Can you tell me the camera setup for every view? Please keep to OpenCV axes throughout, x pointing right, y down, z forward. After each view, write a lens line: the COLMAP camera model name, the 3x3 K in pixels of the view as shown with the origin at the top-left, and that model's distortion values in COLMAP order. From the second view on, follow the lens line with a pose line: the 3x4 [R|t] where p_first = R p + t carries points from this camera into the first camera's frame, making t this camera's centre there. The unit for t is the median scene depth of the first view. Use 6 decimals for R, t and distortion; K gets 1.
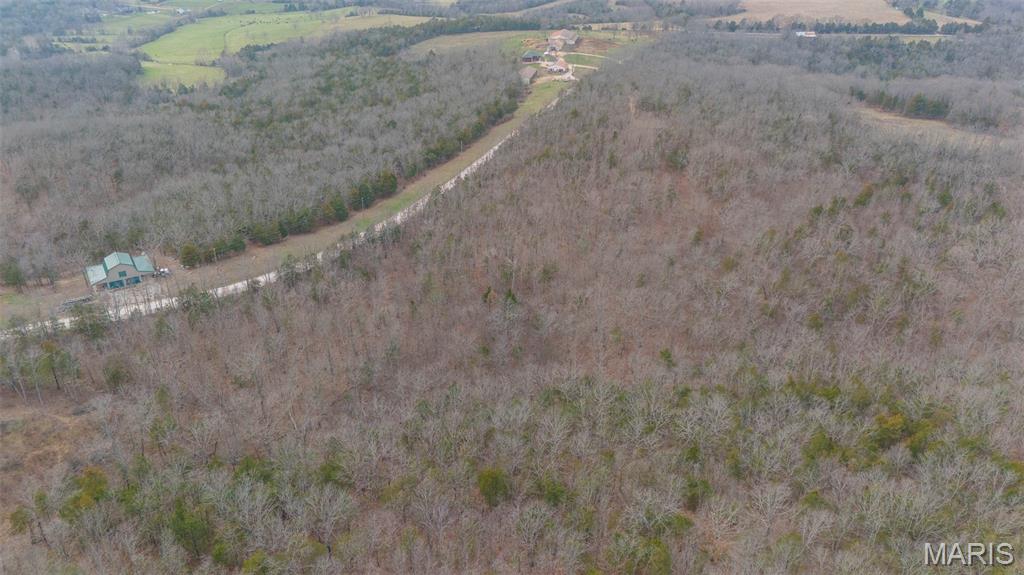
lens RADIAL K [[747.8, 0, 513.6], [0, 747.8, 289.5], [0, 0, 1]] dist [0.073350, -0.063955]
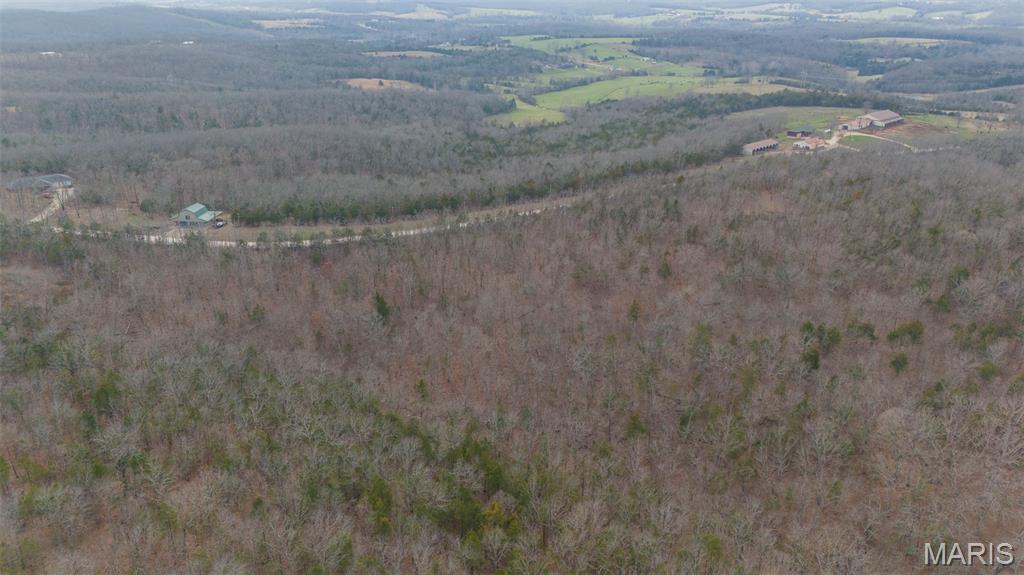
lens RADIAL K [[747.8, 0, 512.5], [0, 747.8, 284.7], [0, 0, 1]] dist [0.073350, -0.063955]
pose [[0.795726, 0.236932, -0.557390, 0.290146], [-0.285069, 0.958507, 0.000473, -0.027902], [0.534374, 0.158518, 0.830251, 0.067972]]
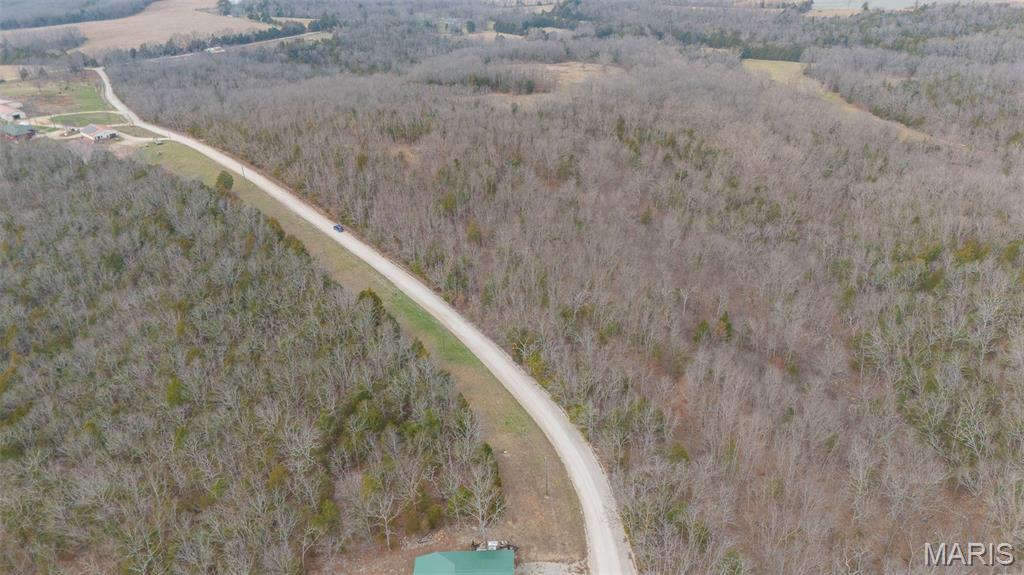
lens RADIAL K [[747.8, 0, 518.7], [0, 747.8, 287.2], [0, 0, 1]] dist [0.073350, -0.063955]
pose [[0.518580, -0.401625, 0.754833, -0.316415], [0.413715, 0.890454, 0.189558, -0.118777], [-0.748275, 0.213985, 0.627930, 0.228698]]
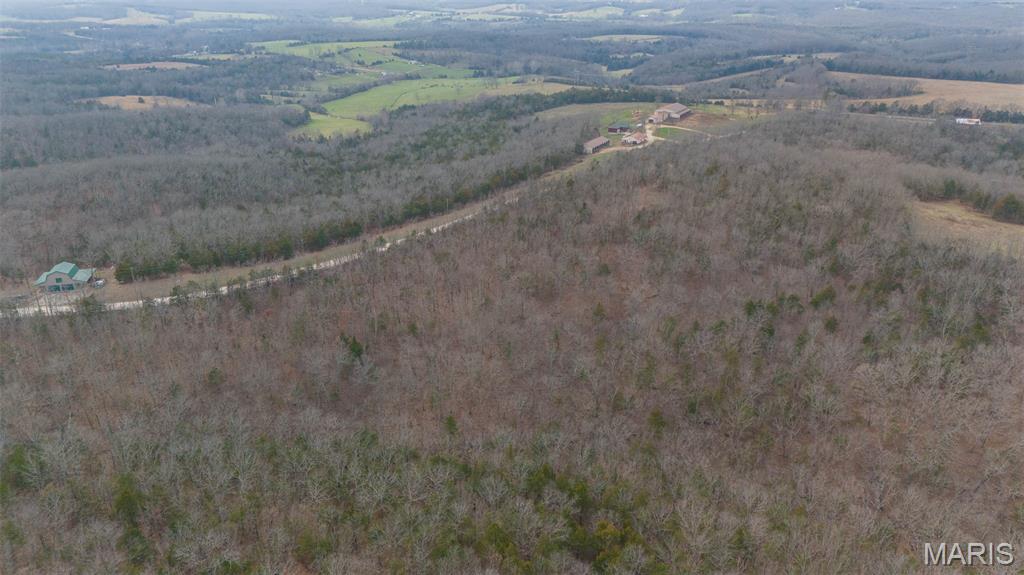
lens RADIAL K [[747.8, 0, 512.4], [0, 747.8, 288.4], [0, 0, 1]] dist [0.073350, -0.063955]
pose [[0.952673, 0.117995, -0.280163, 0.185945], [-0.141008, 0.987977, -0.063388, -0.012395], [0.269316, 0.099893, 0.957857, 0.020335]]
